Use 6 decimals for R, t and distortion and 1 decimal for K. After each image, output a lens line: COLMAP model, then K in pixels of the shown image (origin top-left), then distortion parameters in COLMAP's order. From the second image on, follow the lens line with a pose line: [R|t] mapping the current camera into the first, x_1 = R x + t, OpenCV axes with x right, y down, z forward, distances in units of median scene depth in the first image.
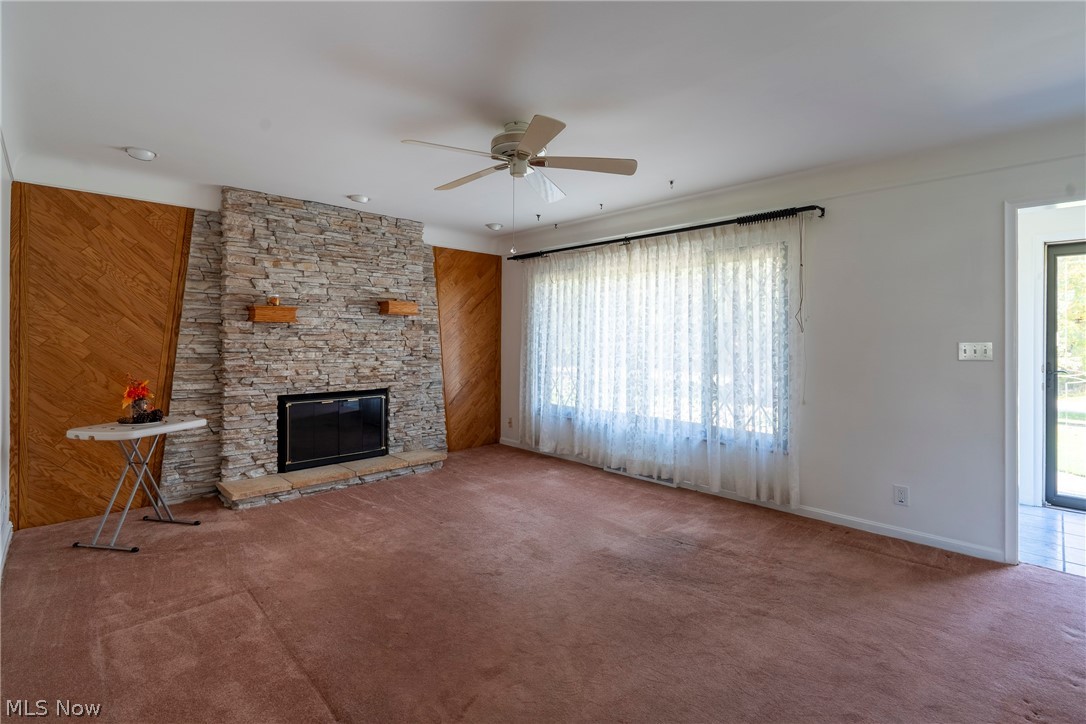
lens RADIAL K [[503.6, 0, 565.9], [0, 503.6, 331.4], [0, 0, 1]] dist [0.000123, 0.000037]
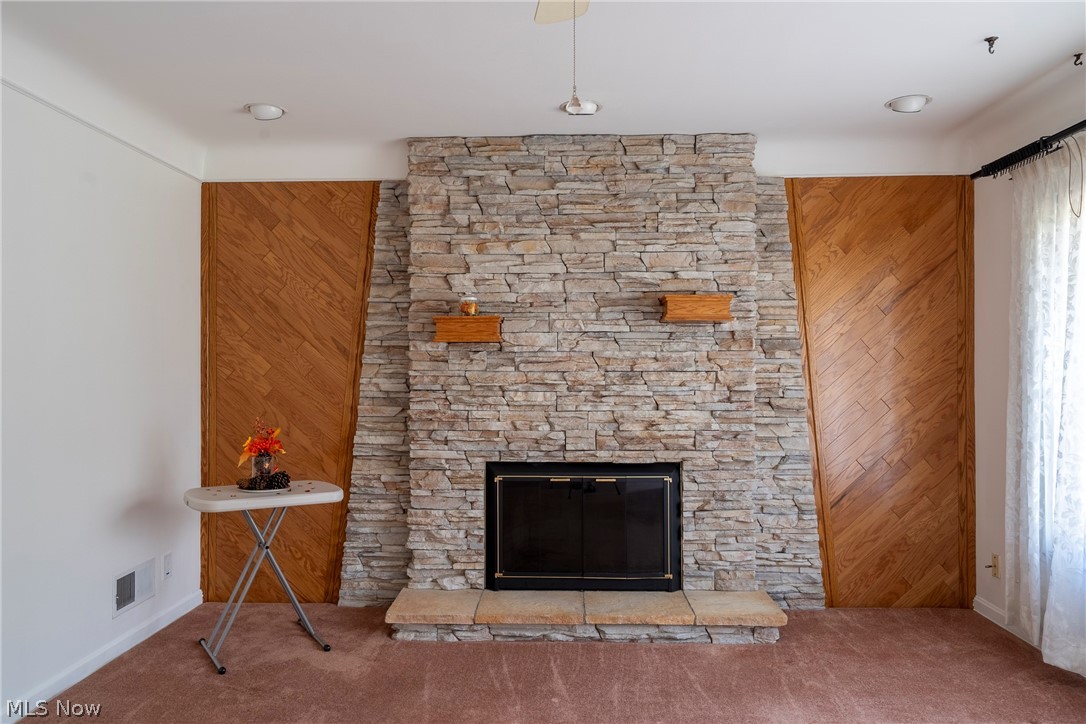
lens RADIAL K [[749.5, 0, 596.0], [0, 749.5, 358.4], [0, 0, 1]] dist [0.004422, 0.001291]
pose [[0.667897, -0.016617, -0.744068, 0.193870], [0.016563, 0.999835, -0.007462, 0.010296], [0.744069, -0.007341, 0.668062, 0.479686]]
